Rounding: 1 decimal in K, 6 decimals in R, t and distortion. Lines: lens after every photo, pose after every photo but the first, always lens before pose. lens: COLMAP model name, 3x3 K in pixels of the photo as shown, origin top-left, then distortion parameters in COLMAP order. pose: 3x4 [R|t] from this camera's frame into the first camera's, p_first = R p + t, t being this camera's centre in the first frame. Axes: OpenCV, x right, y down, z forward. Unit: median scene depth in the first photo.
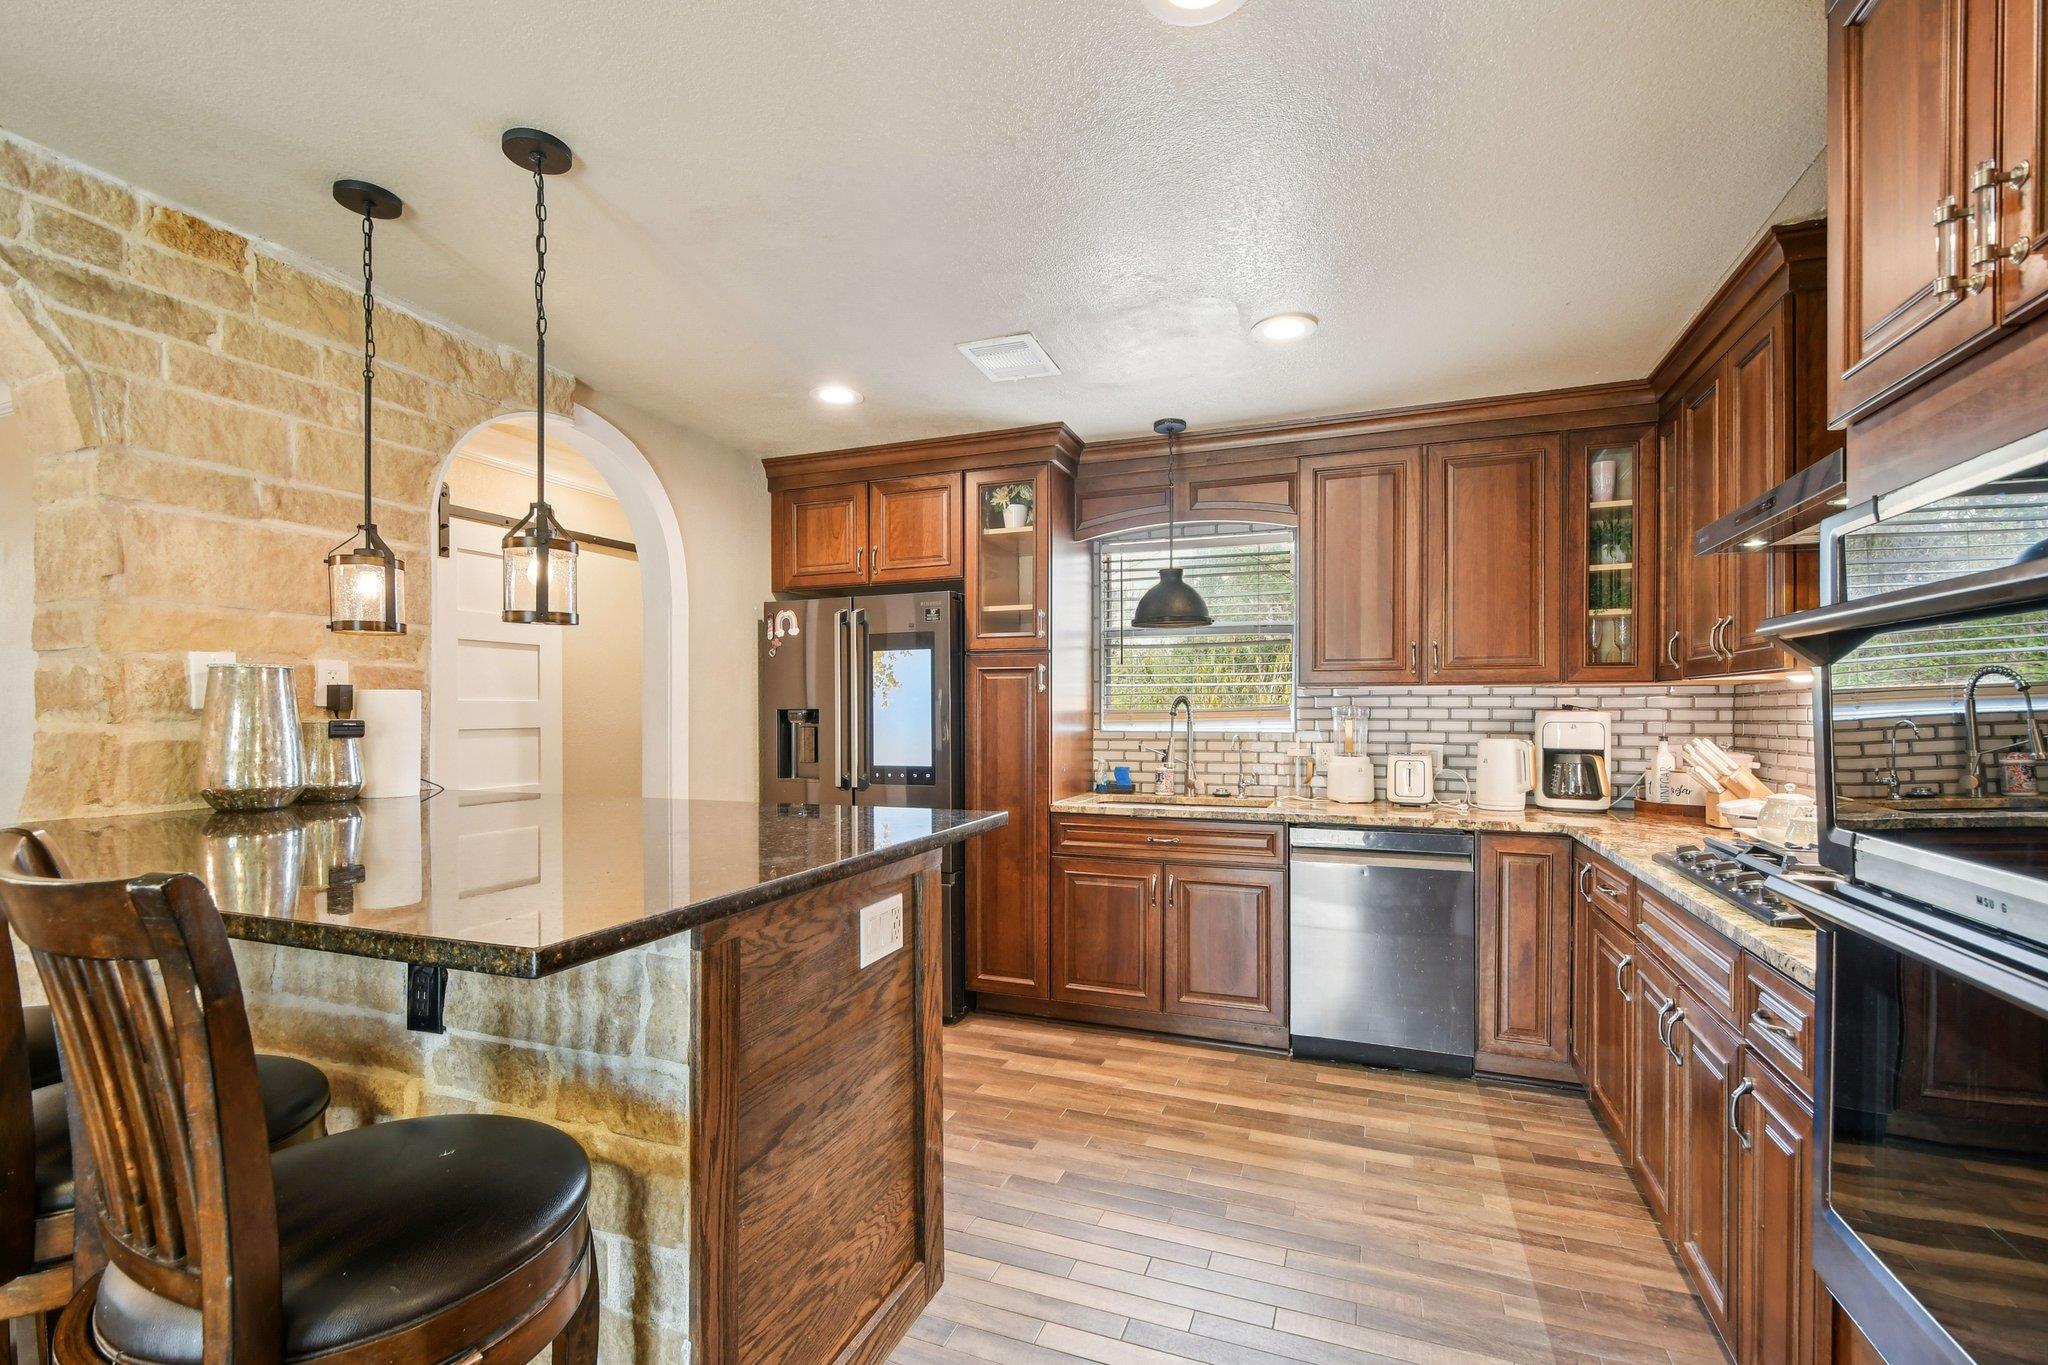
lens RADIAL K [[902.2, 0, 1015.0], [0, 902.2, 713.1], [0, 0, 1]] dist [0.004721, -0.007690]
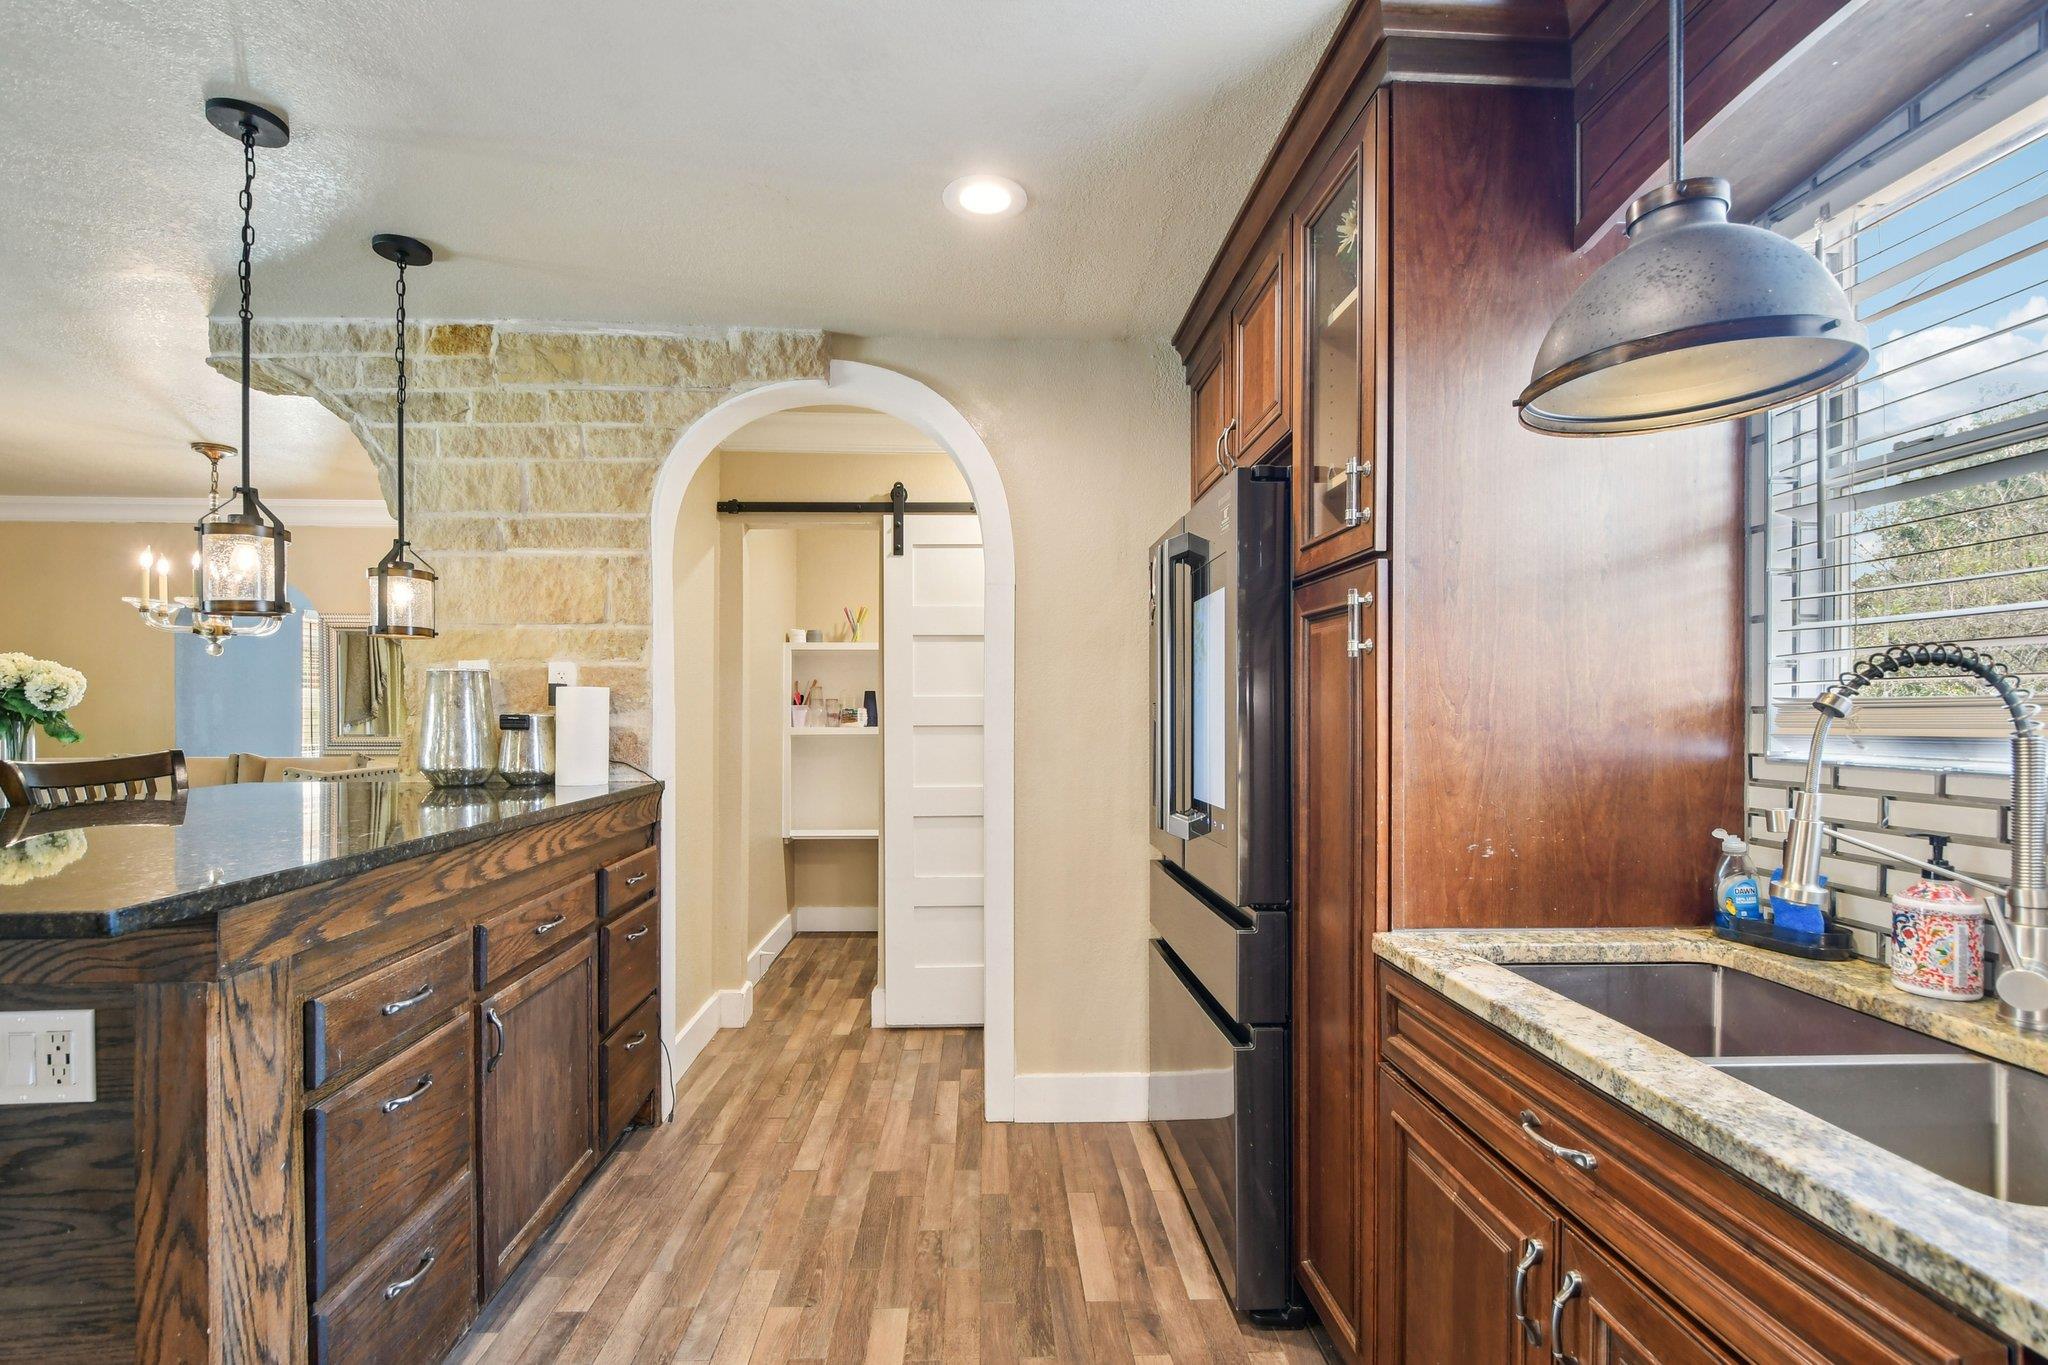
lens RADIAL K [[902.2, 0, 1015.0], [0, 902.2, 713.1], [0, 0, 1]] dist [0.004721, -0.007690]
pose [[0.408590, 0.003298, -0.912712, 0.376937], [-0.000200, 0.999994, 0.003524, 0.001284], [0.912718, -0.001257, 0.408588, 0.755333]]
